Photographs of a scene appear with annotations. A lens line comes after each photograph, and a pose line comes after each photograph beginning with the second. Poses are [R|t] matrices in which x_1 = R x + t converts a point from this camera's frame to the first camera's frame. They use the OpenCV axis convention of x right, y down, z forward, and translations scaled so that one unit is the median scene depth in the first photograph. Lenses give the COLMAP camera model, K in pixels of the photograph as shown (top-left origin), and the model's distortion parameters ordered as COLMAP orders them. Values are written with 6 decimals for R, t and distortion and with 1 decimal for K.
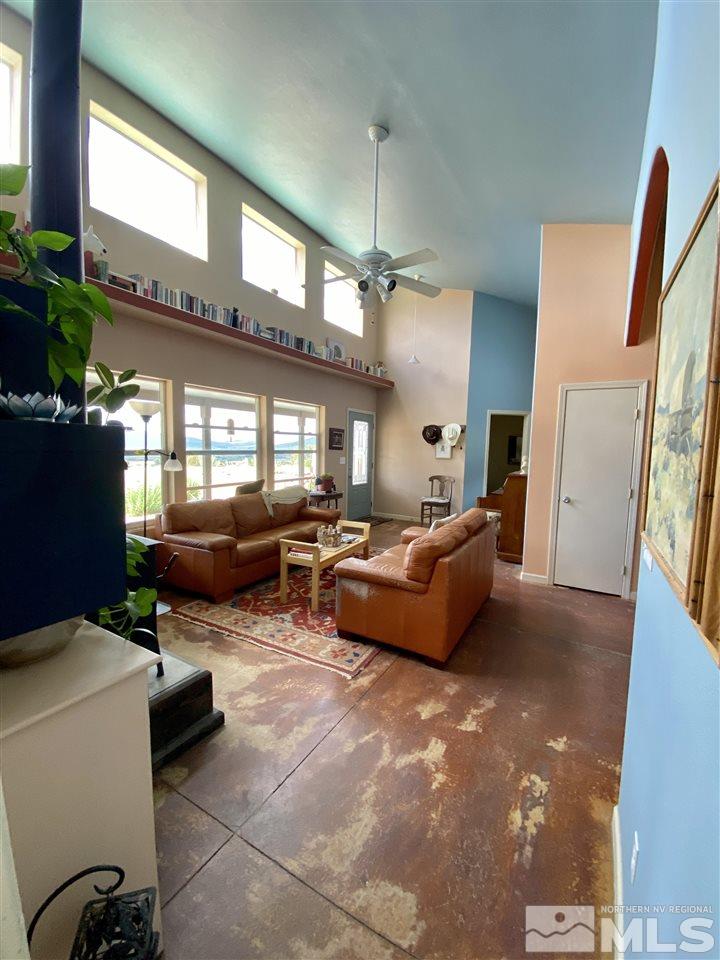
lens RADIAL K [[401.0, 0, 360.0], [0, 401.0, 480.0], [0, 0, 1]] dist [0.000400, -0.014848]
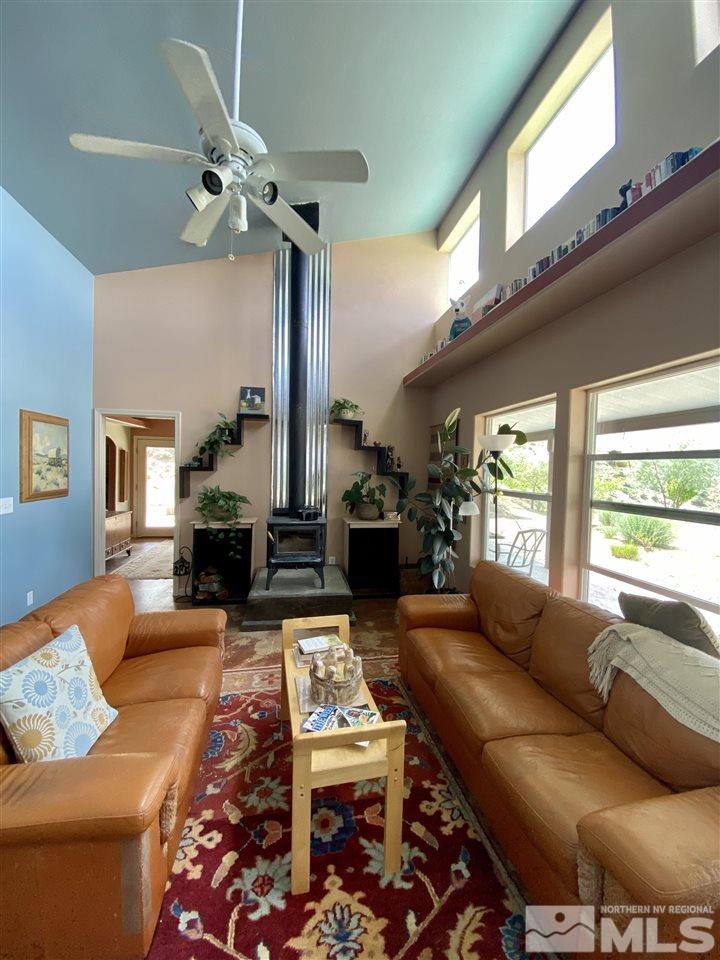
lens RADIAL K [[401.0, 0, 360.0], [0, 401.0, 480.0], [0, 0, 1]] dist [0.000400, -0.014848]
pose [[-0.770907, -0.023421, -0.636516, 0.246847], [-0.094209, 0.992525, 0.077579, -0.144013], [0.629942, 0.119772, -0.767351, 1.670576]]
